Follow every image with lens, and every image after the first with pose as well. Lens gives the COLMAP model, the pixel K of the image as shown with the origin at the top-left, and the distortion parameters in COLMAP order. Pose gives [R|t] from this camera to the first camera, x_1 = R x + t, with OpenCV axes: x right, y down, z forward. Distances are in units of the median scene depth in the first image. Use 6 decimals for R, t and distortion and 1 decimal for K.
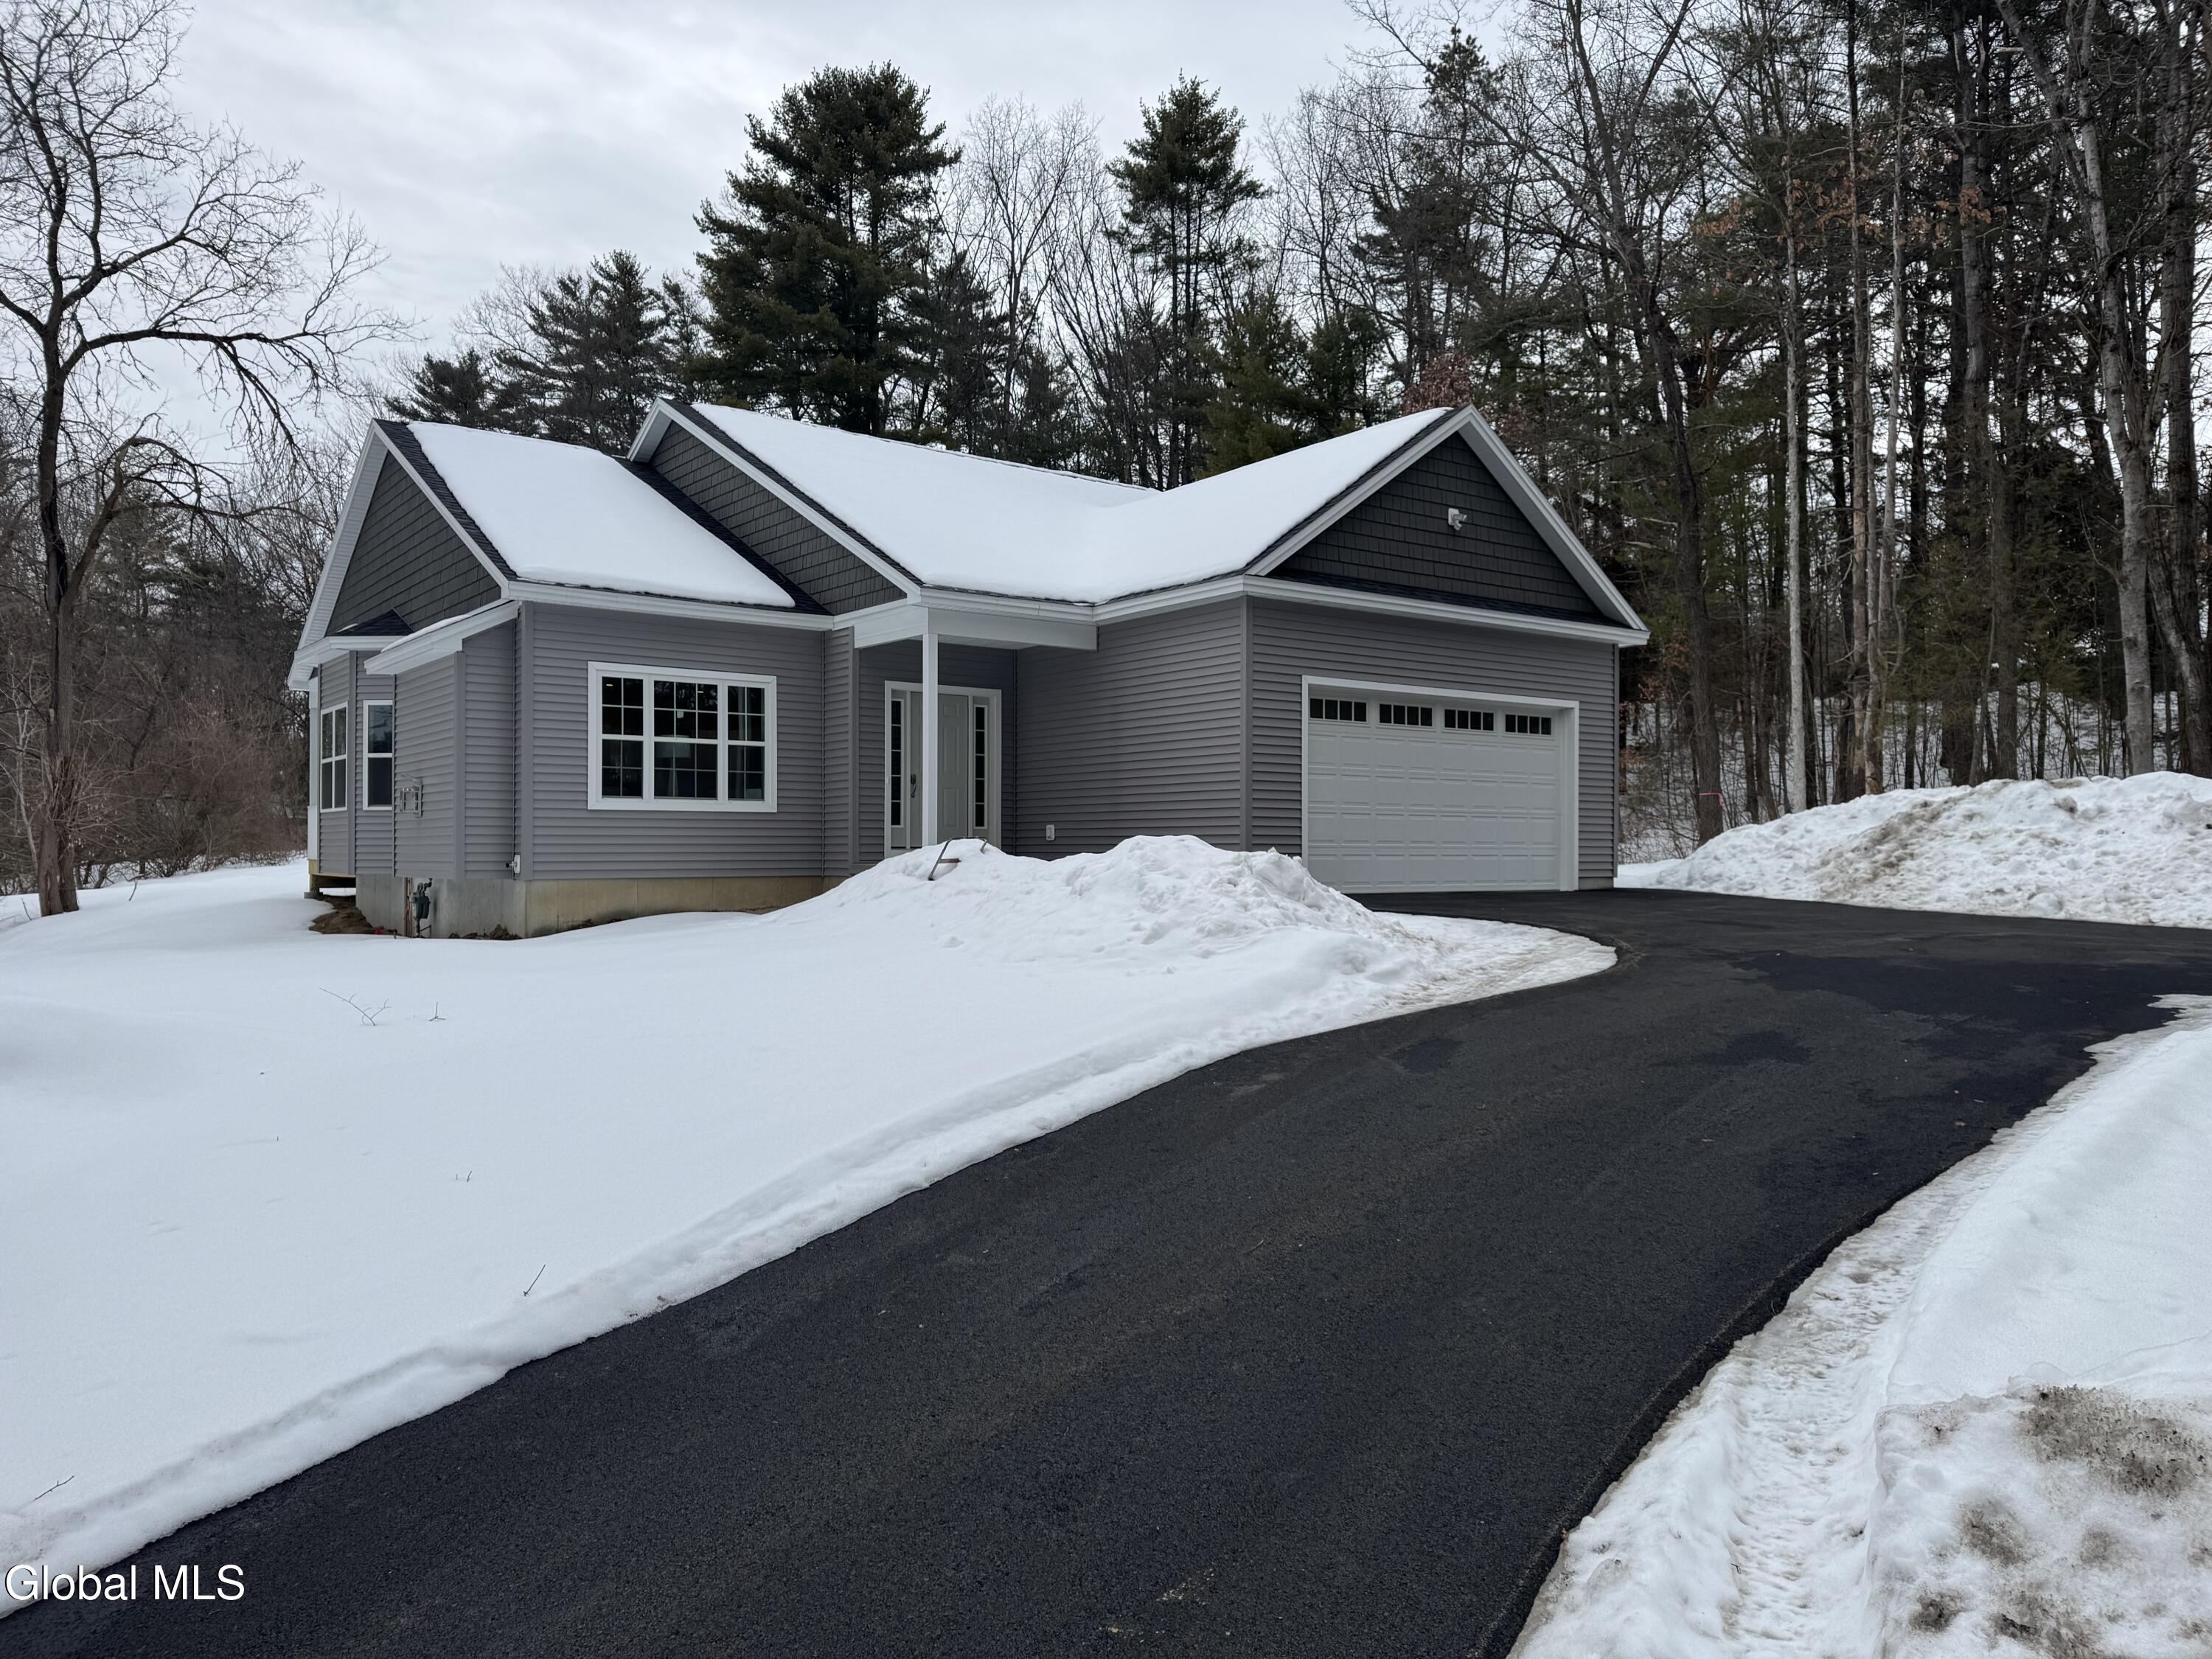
lens RADIAL K [[1557.3, 0, 1106.0], [0, 1557.3, 829.5], [0, 0, 1]] dist [0.101140, -0.128697]
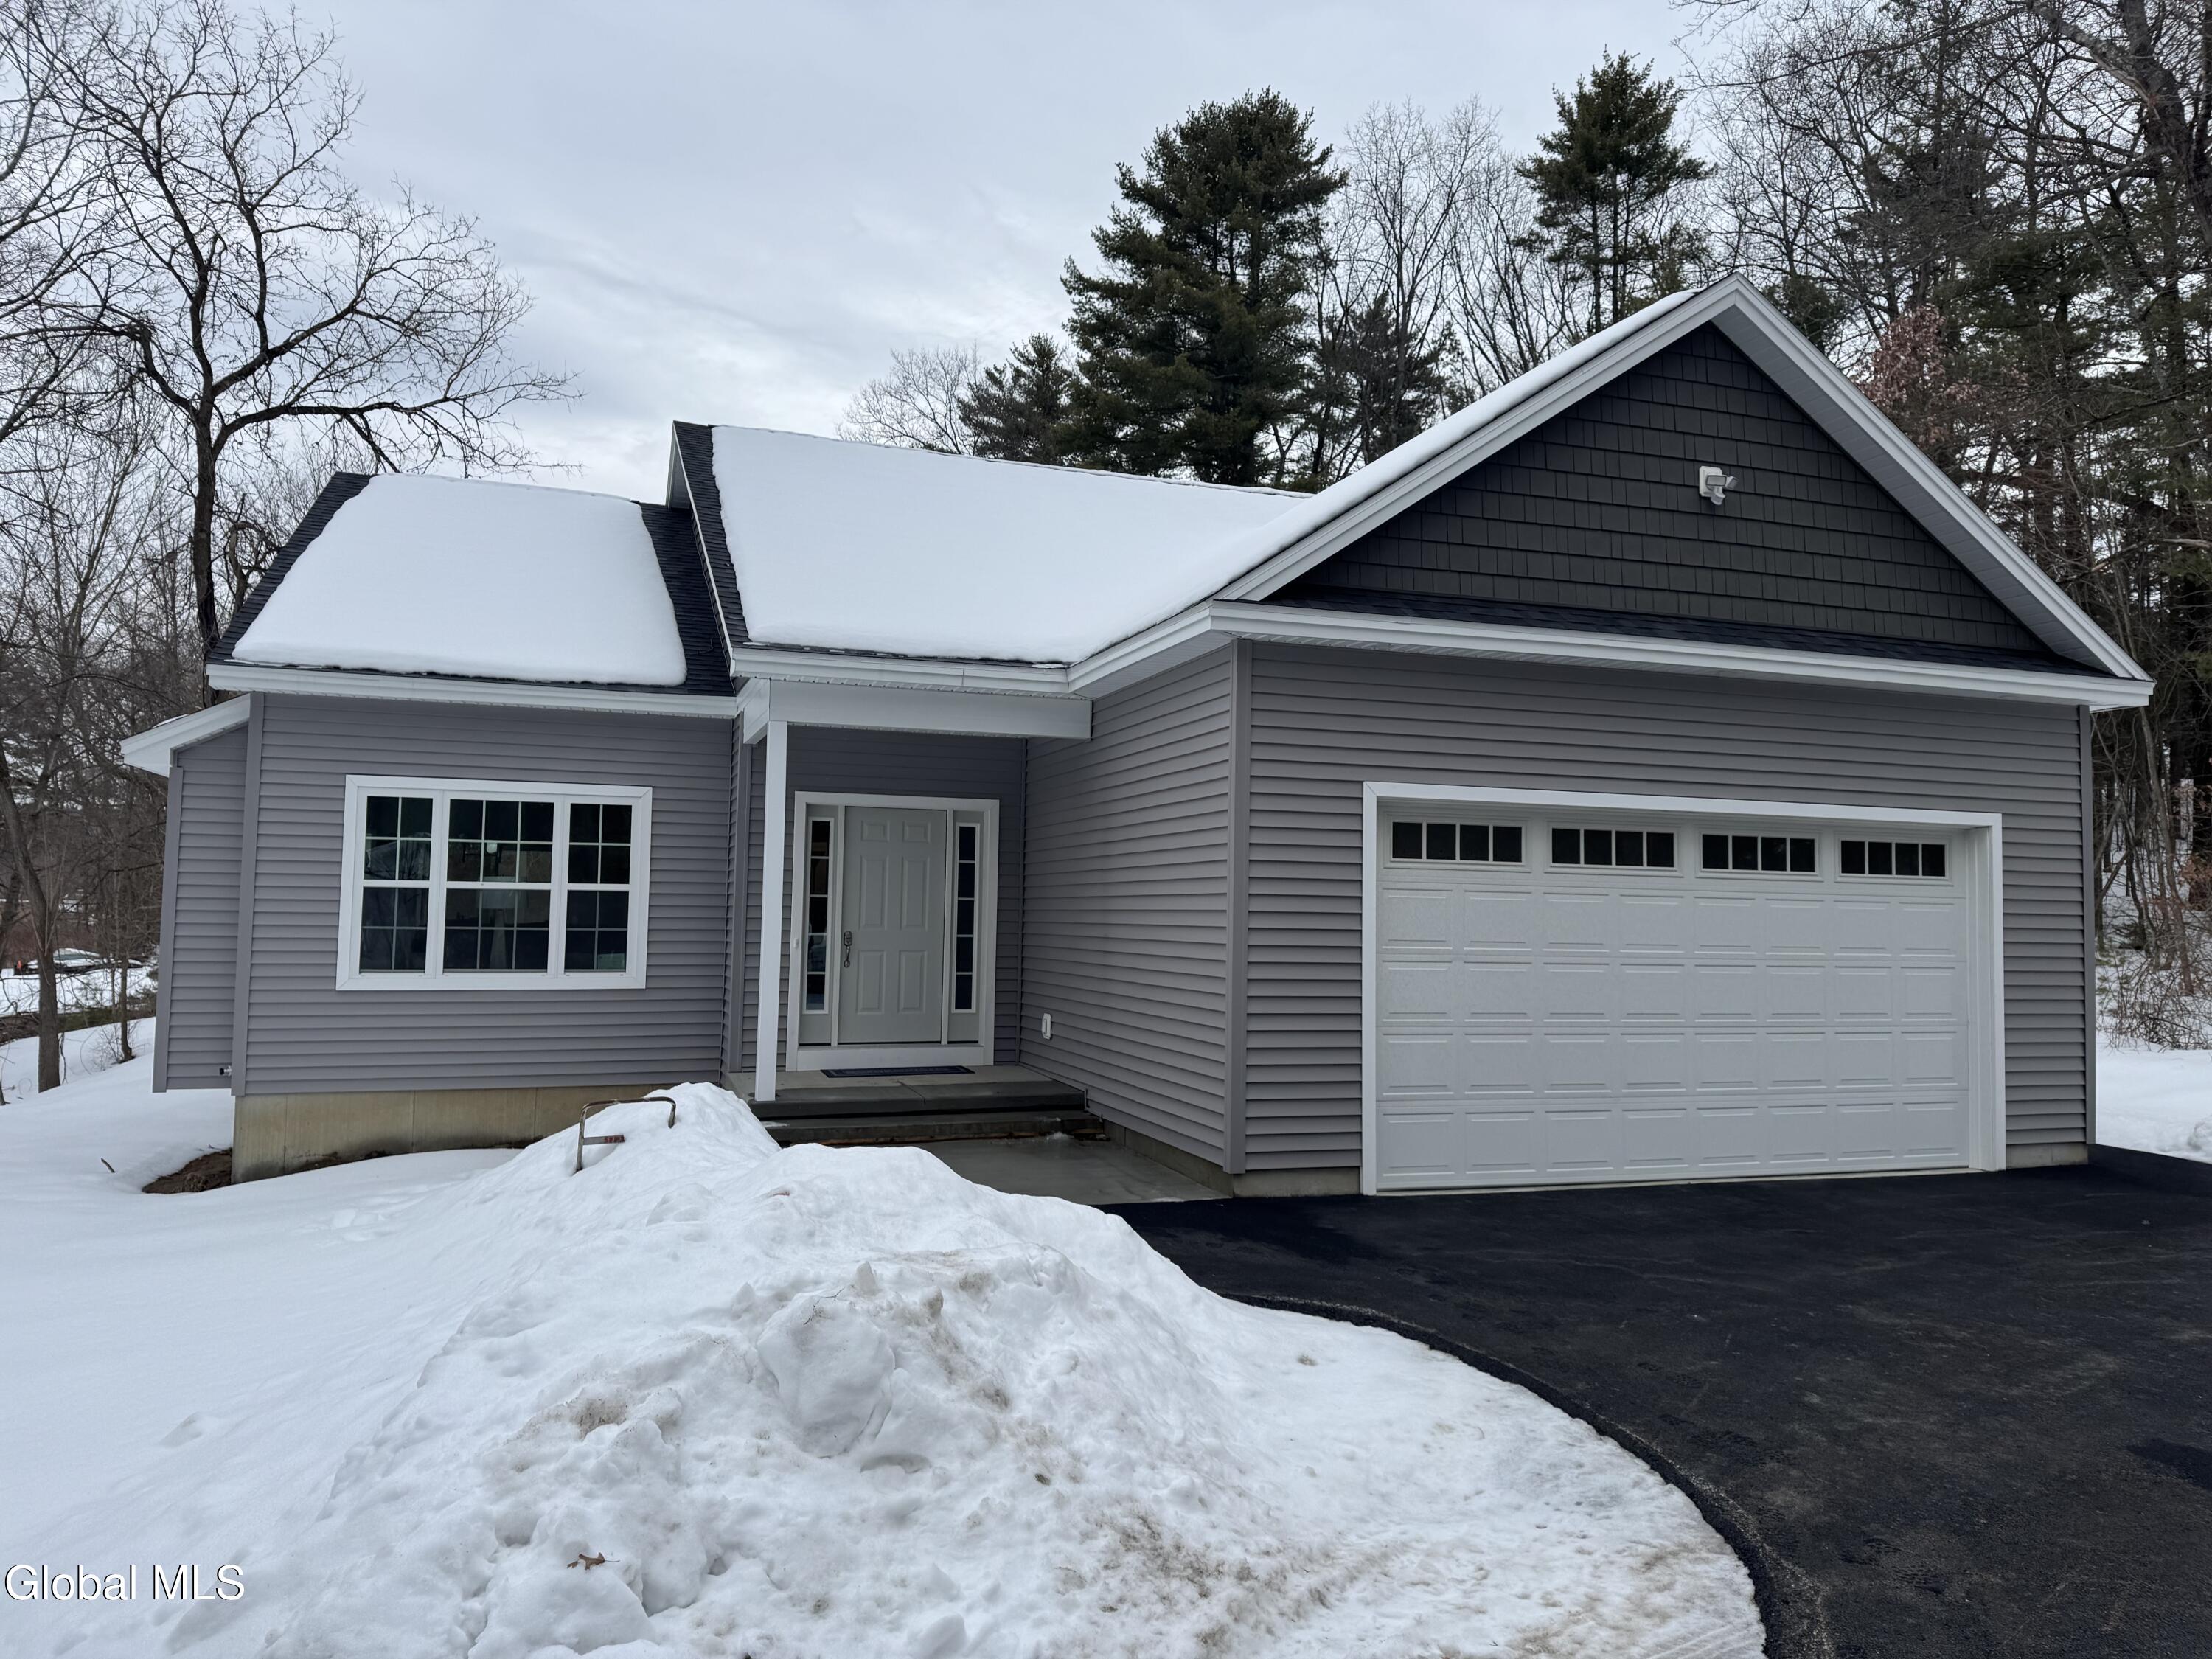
lens RADIAL K [[1558.0, 0, 1109.9], [0, 1558.0, 832.1], [0, 0, 1]] dist [0.071020, -0.093752]
pose [[0.951238, -0.002541, -0.308447, 0.175245], [-0.010978, 0.999054, -0.042085, -0.048718], [0.308262, 0.043419, 0.950310, 0.389156]]
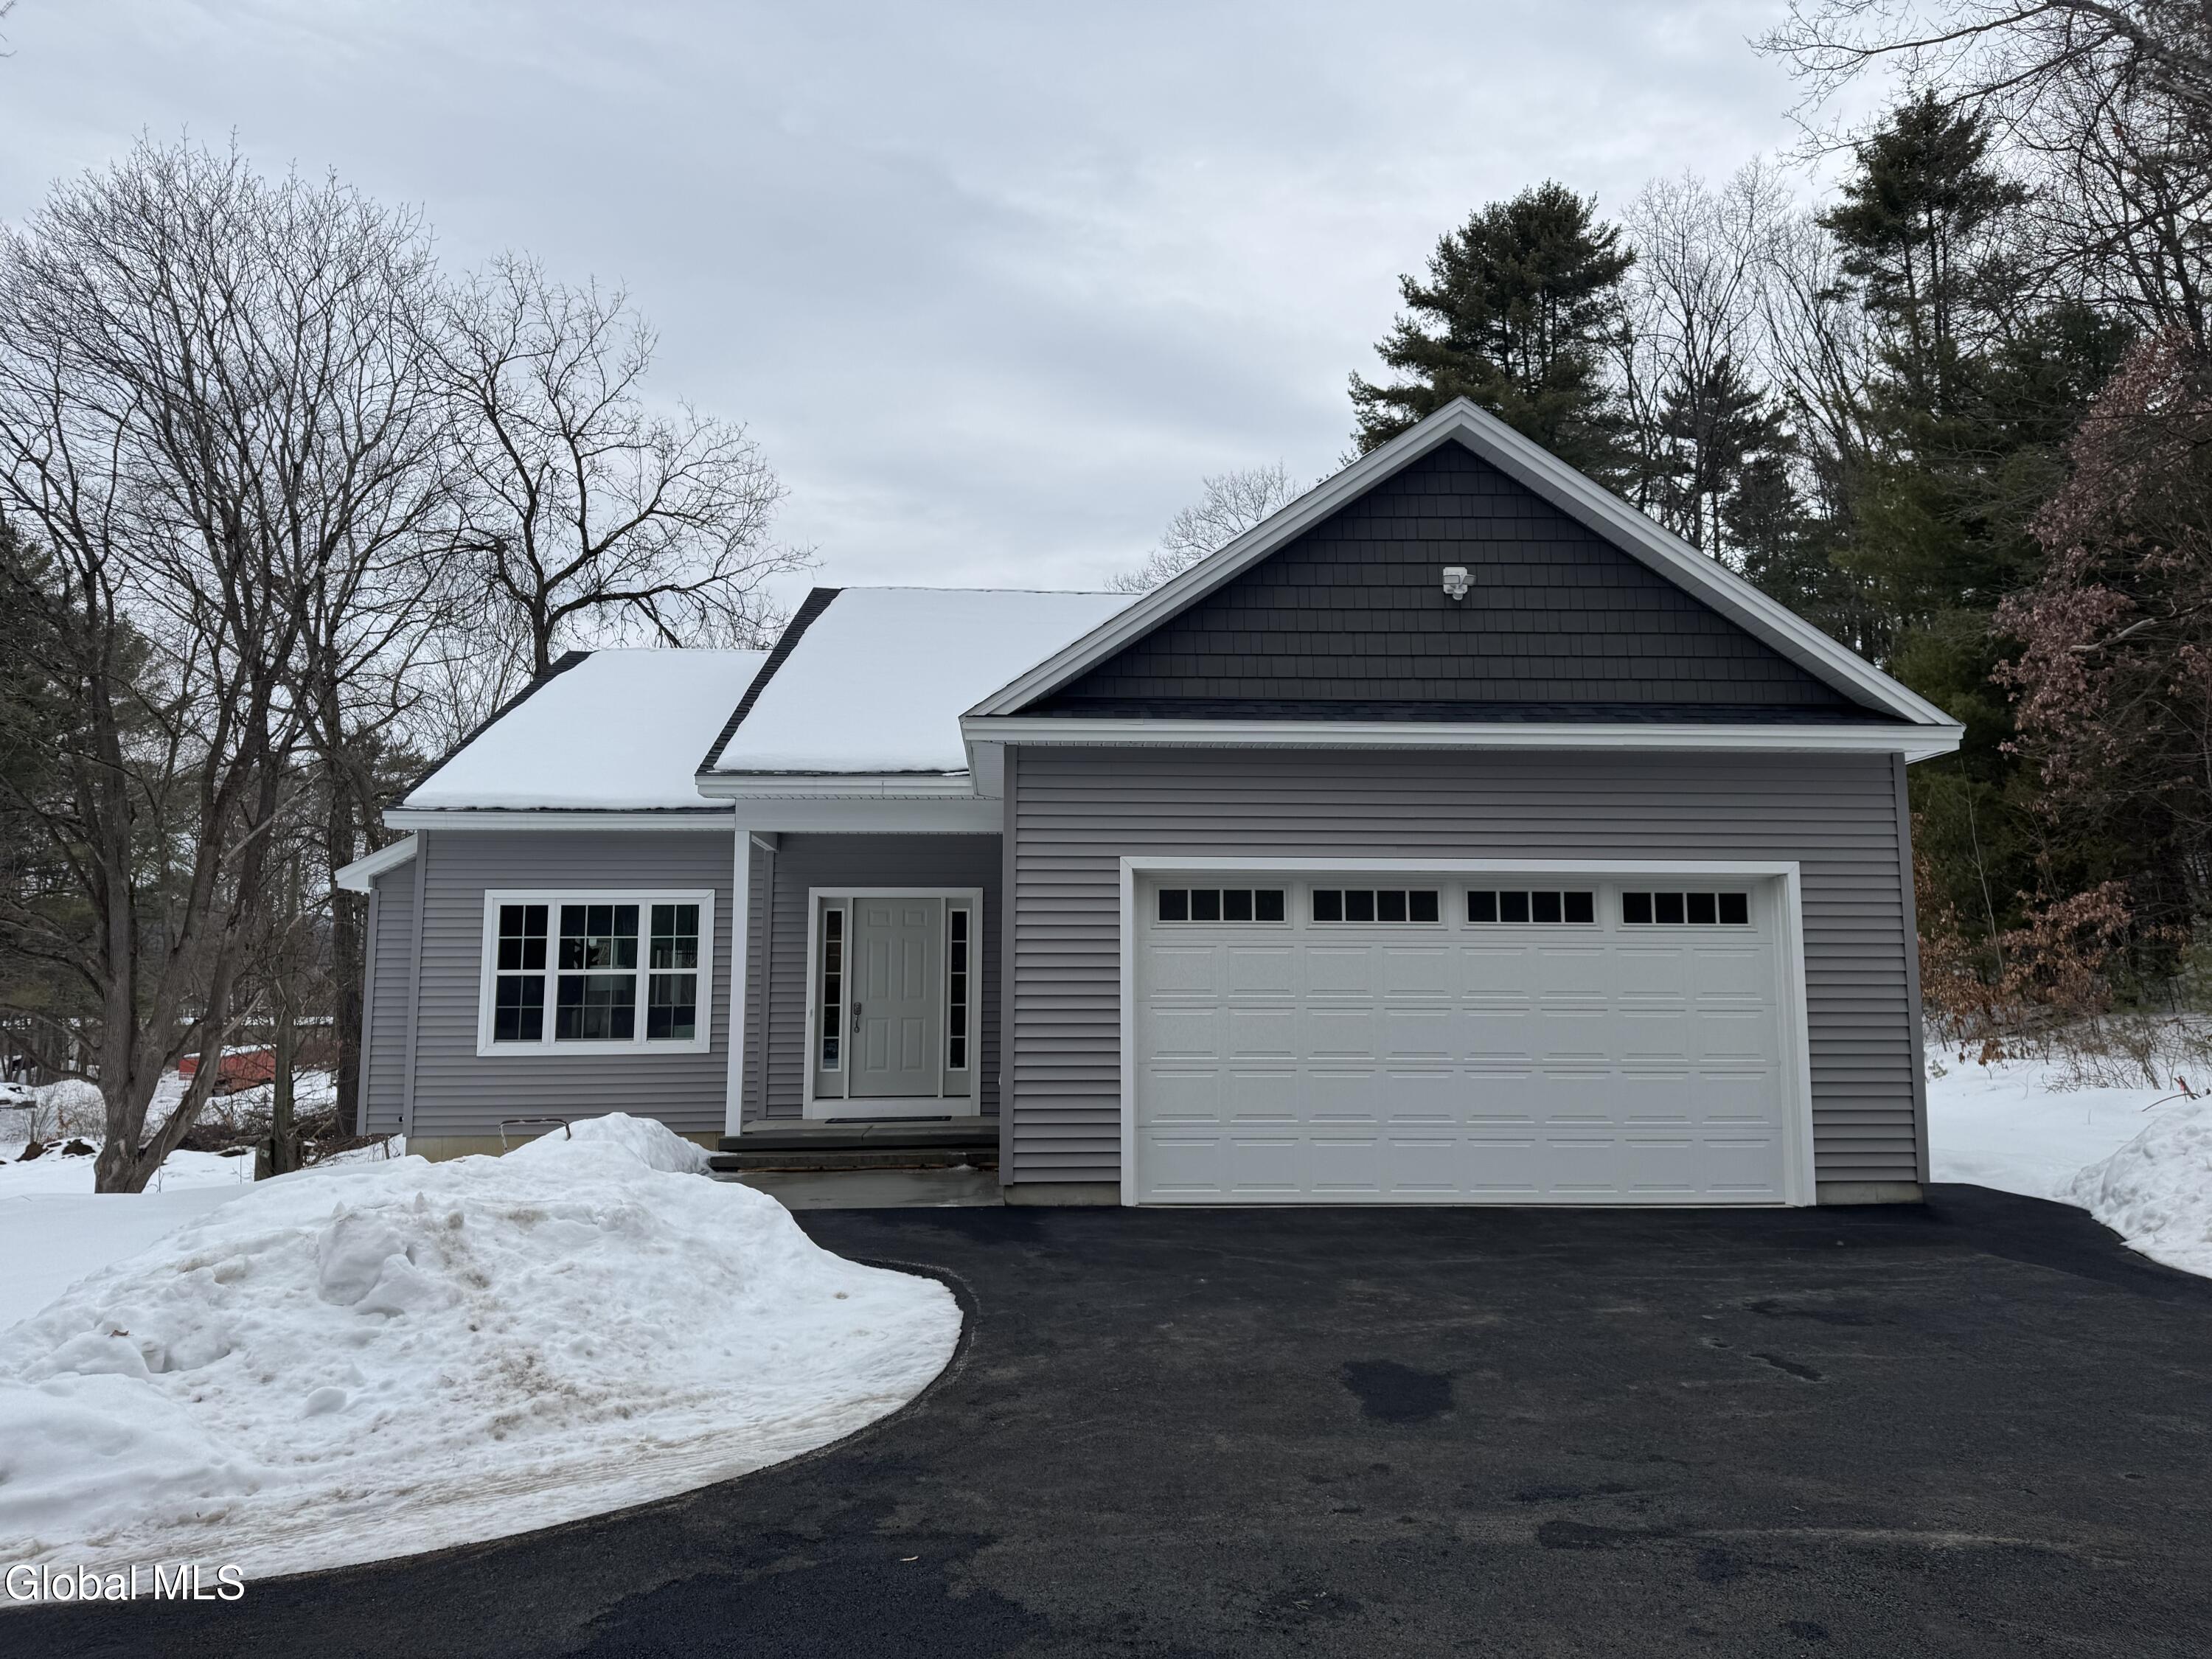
lens RADIAL K [[1557.3, 0, 1106.0], [0, 1557.3, 829.5], [0, 0, 1]] dist [0.101140, -0.128697]
pose [[0.832924, -0.069382, -0.549021, 0.400623], [0.011046, 0.993996, -0.108858, -0.033687], [0.553277, 0.084606, 0.828689, 0.388322]]
